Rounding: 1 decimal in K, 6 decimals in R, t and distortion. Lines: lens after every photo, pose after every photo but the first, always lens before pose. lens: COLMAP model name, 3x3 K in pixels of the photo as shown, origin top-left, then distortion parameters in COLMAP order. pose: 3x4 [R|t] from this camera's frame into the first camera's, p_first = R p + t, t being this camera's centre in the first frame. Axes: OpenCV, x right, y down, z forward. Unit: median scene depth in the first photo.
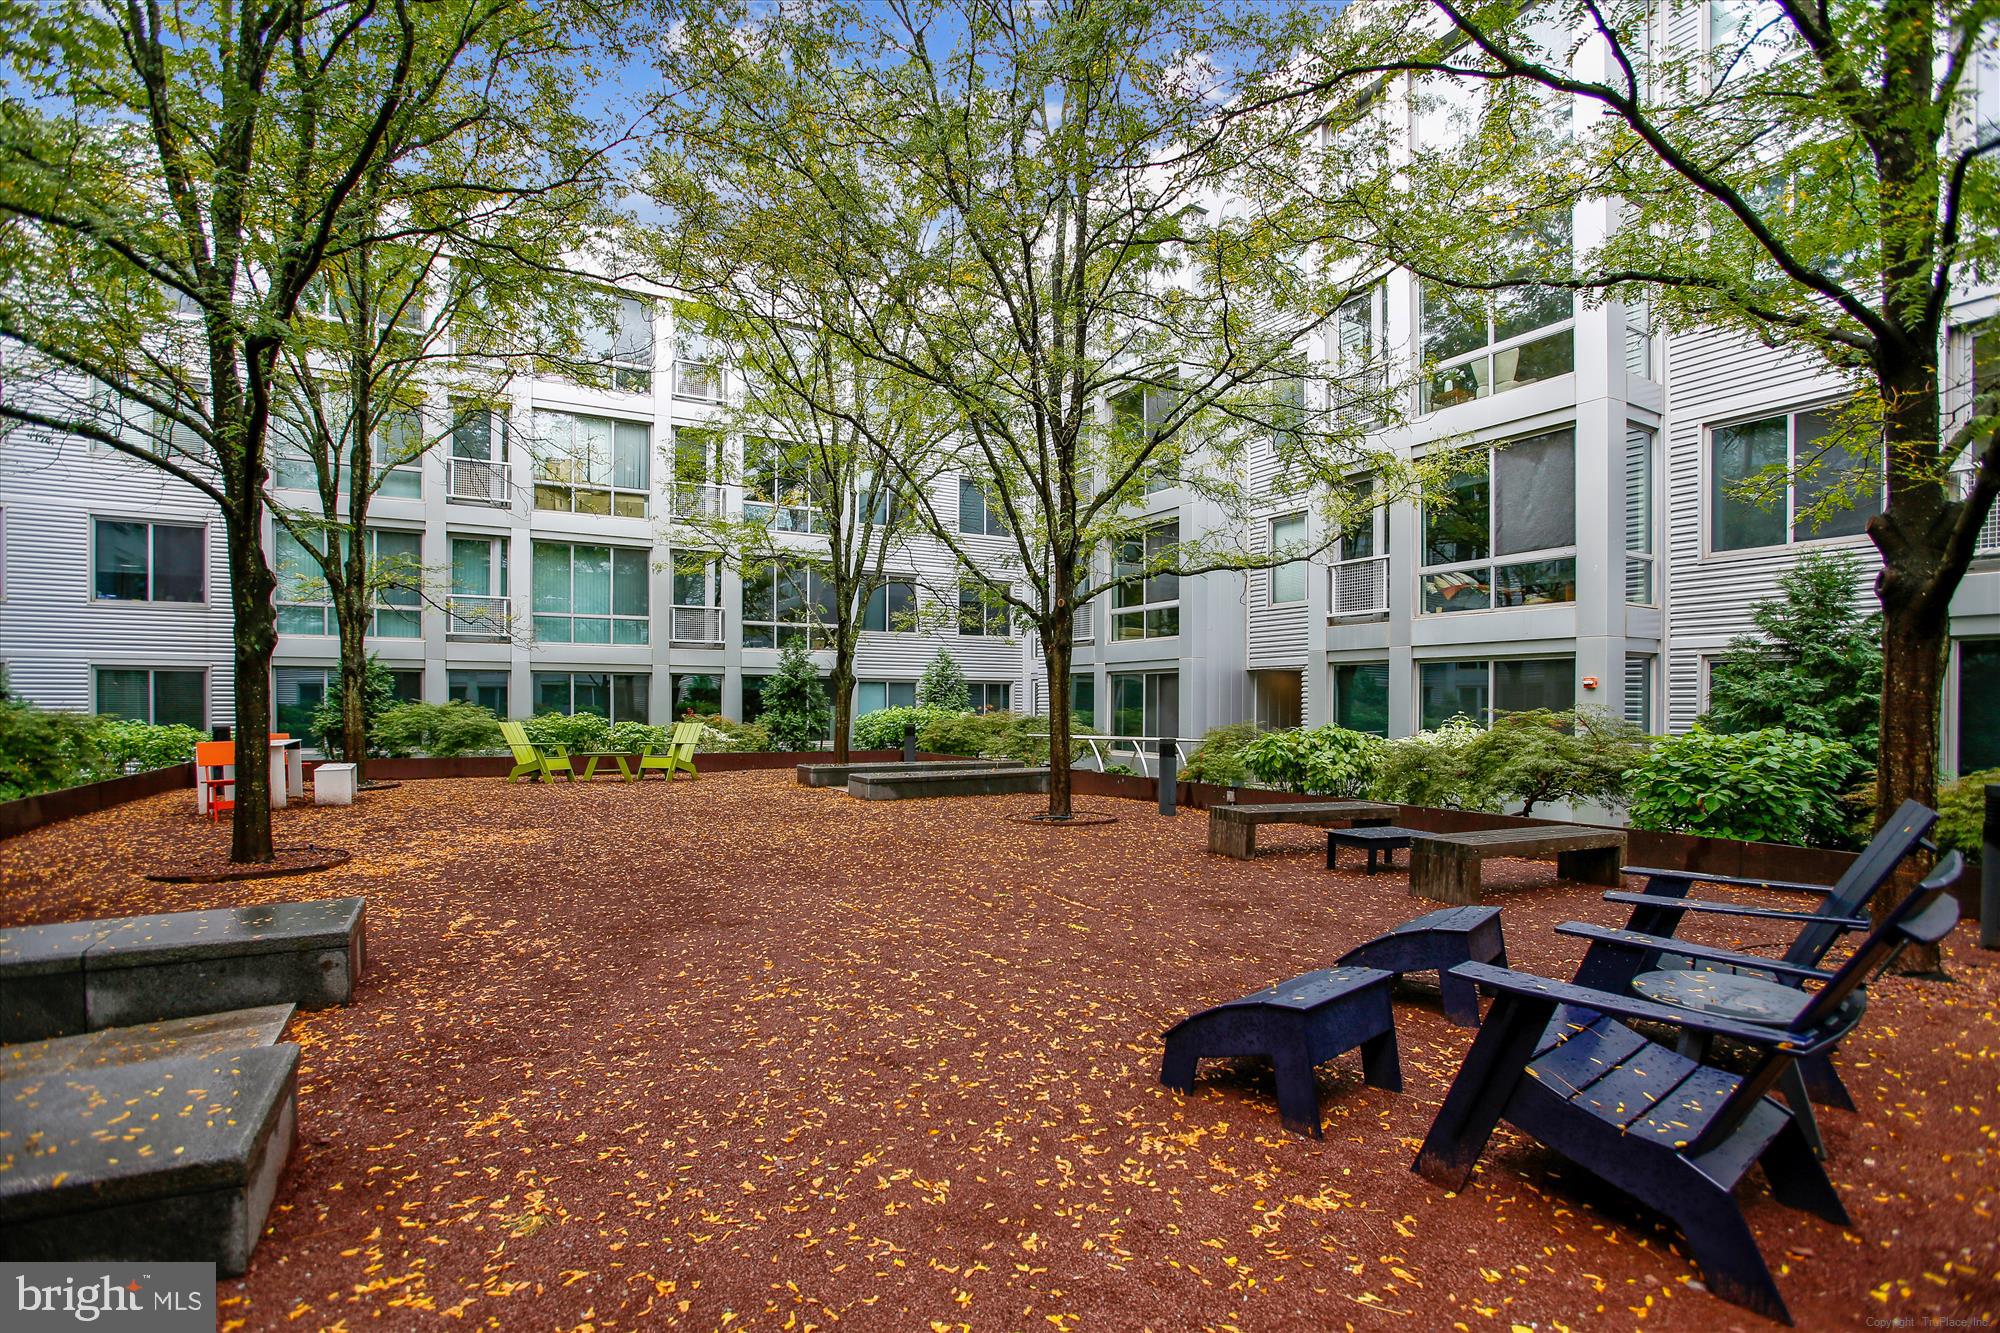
lens RADIAL K [[948.1, 0, 992.0], [0, 948.1, 675.2], [0, 0, 1]] dist [-0.038011, -0.000356]
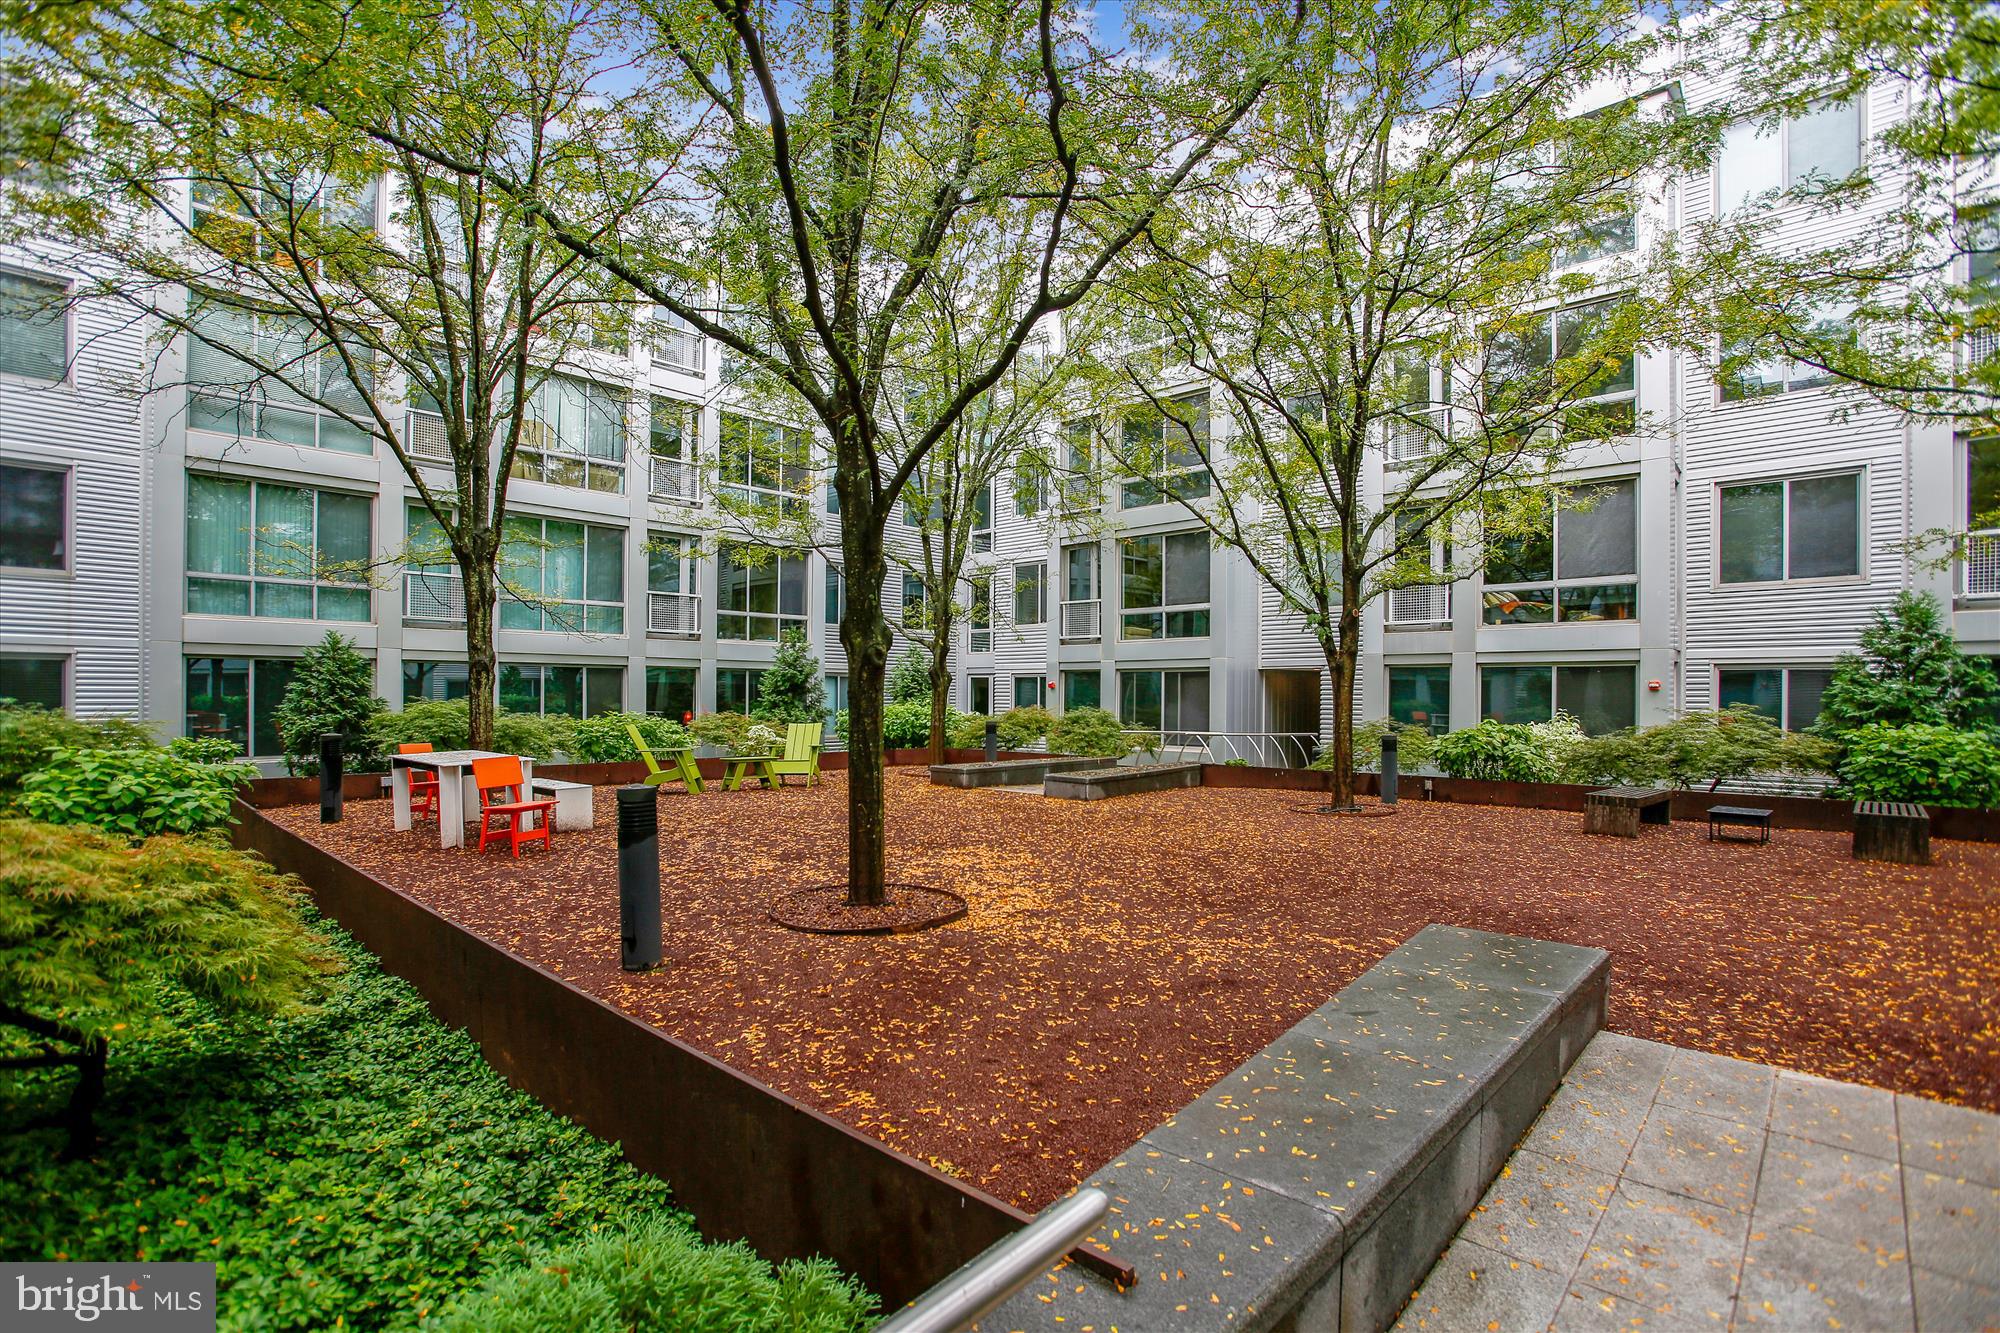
lens RADIAL K [[948.1, 0, 988.1], [0, 948.1, 672.1], [0, 0, 1]] dist [-0.038011, -0.000356]
pose [[0.956235, 0.006029, 0.292537, -0.355894], [-0.008639, 0.999934, 0.007631, -0.007823], [-0.292472, -0.009824, 0.956224, 0.048782]]
